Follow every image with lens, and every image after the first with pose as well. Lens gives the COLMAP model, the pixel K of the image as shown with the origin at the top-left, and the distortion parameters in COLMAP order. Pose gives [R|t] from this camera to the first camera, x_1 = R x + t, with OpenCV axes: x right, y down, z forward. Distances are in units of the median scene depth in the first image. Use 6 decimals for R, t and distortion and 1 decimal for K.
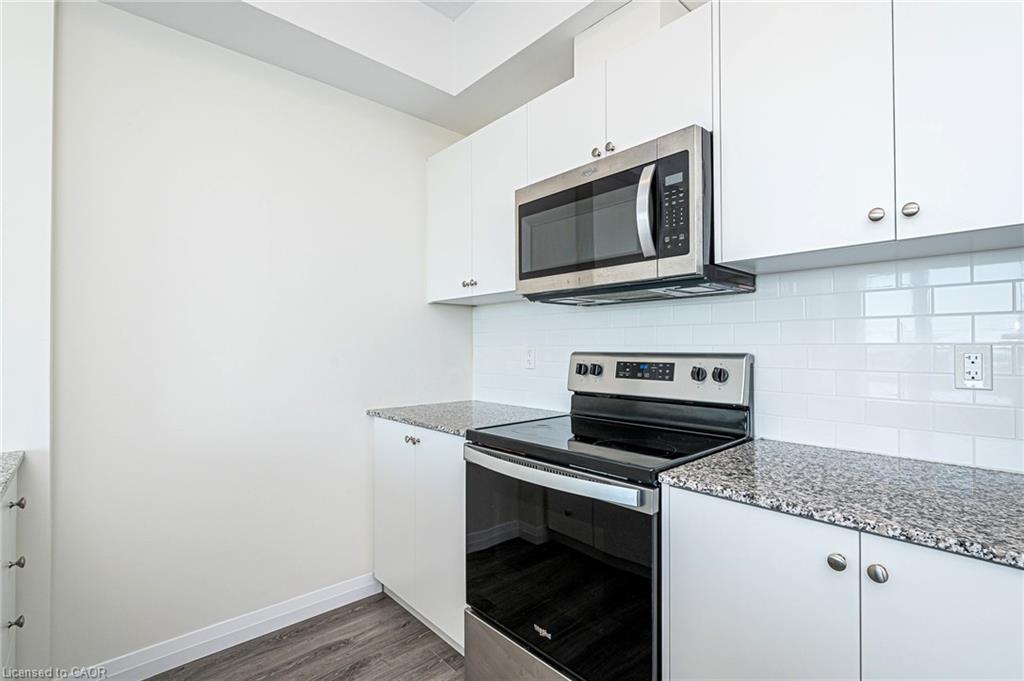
lens RADIAL K [[476.2, 0, 515.1], [0, 476.2, 338.5], [0, 0, 1]] dist [0.000730, 0.000222]
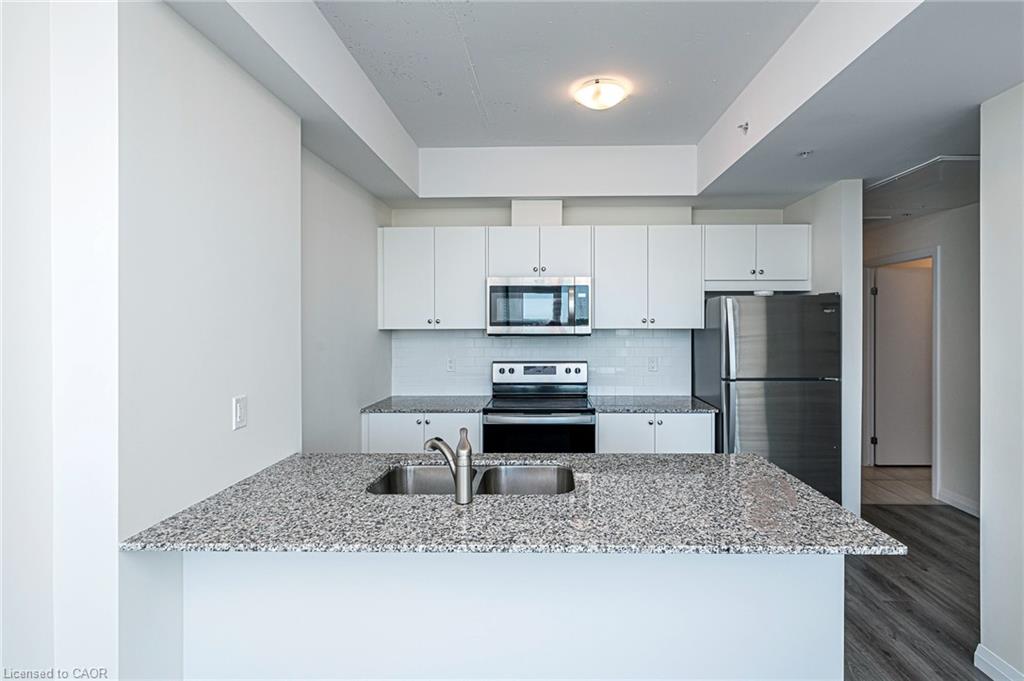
lens RADIAL K [[480.0, 0, 544.7], [0, 480.0, 325.7], [0, 0, 1]] dist [0.000660, -0.000211]
pose [[0.706475, -0.001454, 0.707737, -1.353385], [-0.006803, 0.999938, 0.008845, -0.163998], [-0.707705, -0.011063, 0.706421, -0.553253]]
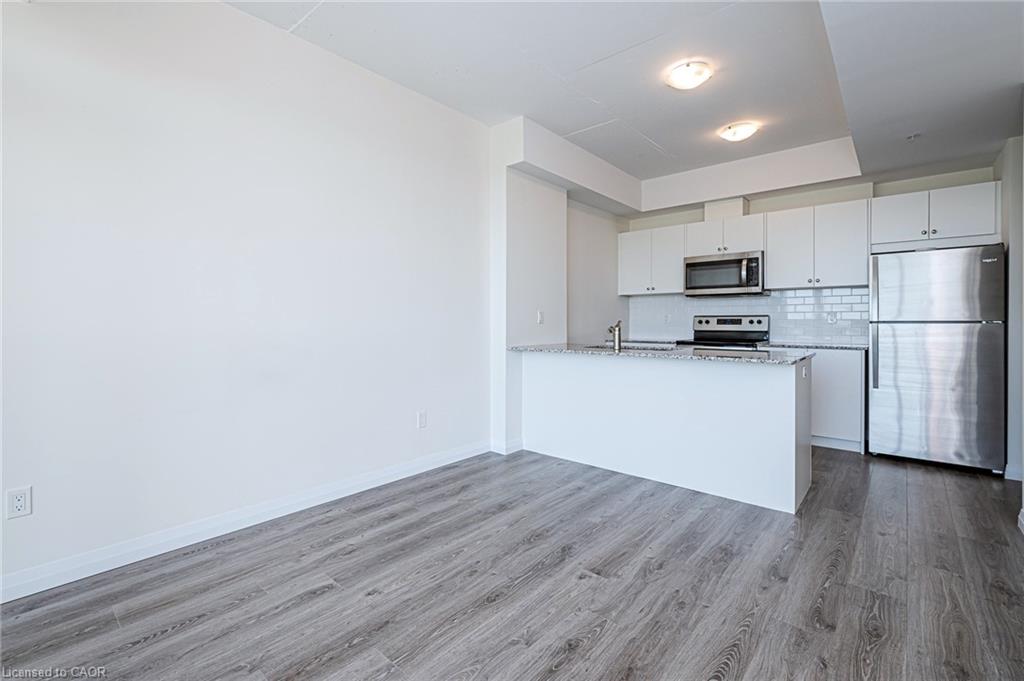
lens RADIAL K [[444.1, 0, 496.7], [0, 444.1, 318.7], [0, 0, 1]] dist [0.000503, -0.000147]
pose [[0.997283, 0.001888, 0.073644, -1.505473], [-0.002775, 0.999925, 0.011956, 0.024380], [-0.073616, -0.012128, 0.997213, -1.784613]]
